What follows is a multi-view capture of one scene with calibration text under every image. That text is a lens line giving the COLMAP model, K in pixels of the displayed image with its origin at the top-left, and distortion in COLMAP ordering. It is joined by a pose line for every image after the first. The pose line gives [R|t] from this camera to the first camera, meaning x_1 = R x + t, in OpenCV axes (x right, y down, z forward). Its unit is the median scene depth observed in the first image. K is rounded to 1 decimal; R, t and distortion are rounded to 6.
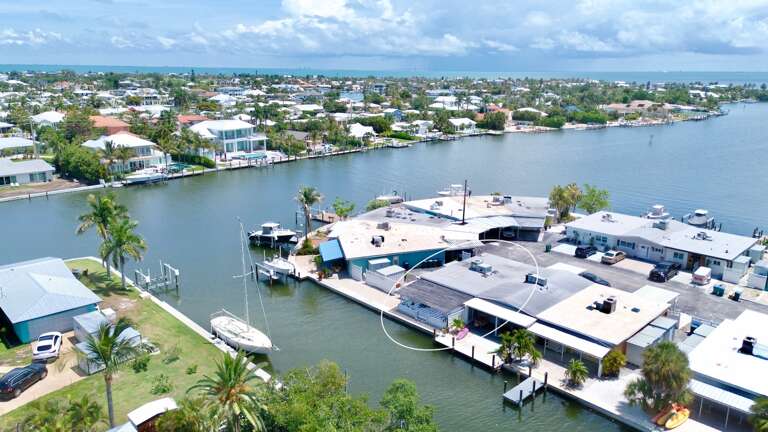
lens RADIAL K [[563.2, 0, 383.8], [0, 563.2, 215.8], [0, 0, 1]] dist [0.014303, -0.001047]
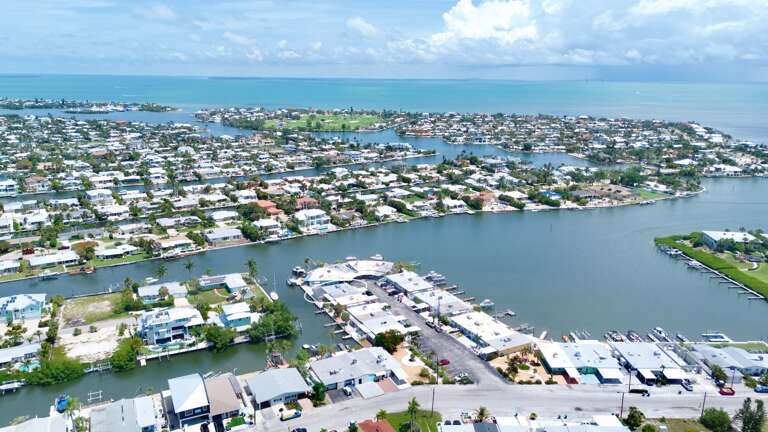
lens RADIAL K [[563.2, 0, 384.9], [0, 563.2, 216.1], [0, 0, 1]] dist [0.014303, -0.001047]
pose [[0.955500, 0.066459, -0.287408, 0.823697], [-0.069209, 0.997602, 0.000595, -0.218866], [0.286759, 0.019323, 0.957808, -1.360462]]
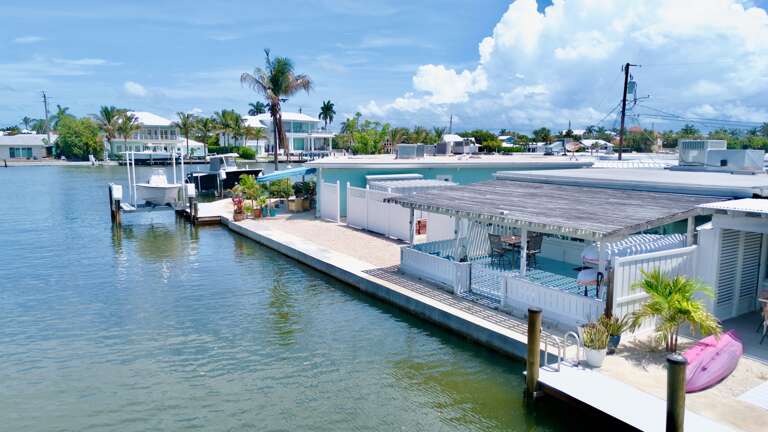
lens RADIAL K [[563.2, 0, 382.9], [0, 563.2, 217.7], [0, 0, 1]] dist [0.014303, -0.001047]
pose [[0.977302, 0.025752, -0.210278, 0.036319], [-0.051758, 0.991529, -0.119125, 0.087239], [0.205429, 0.127304, 0.970357, 0.370045]]
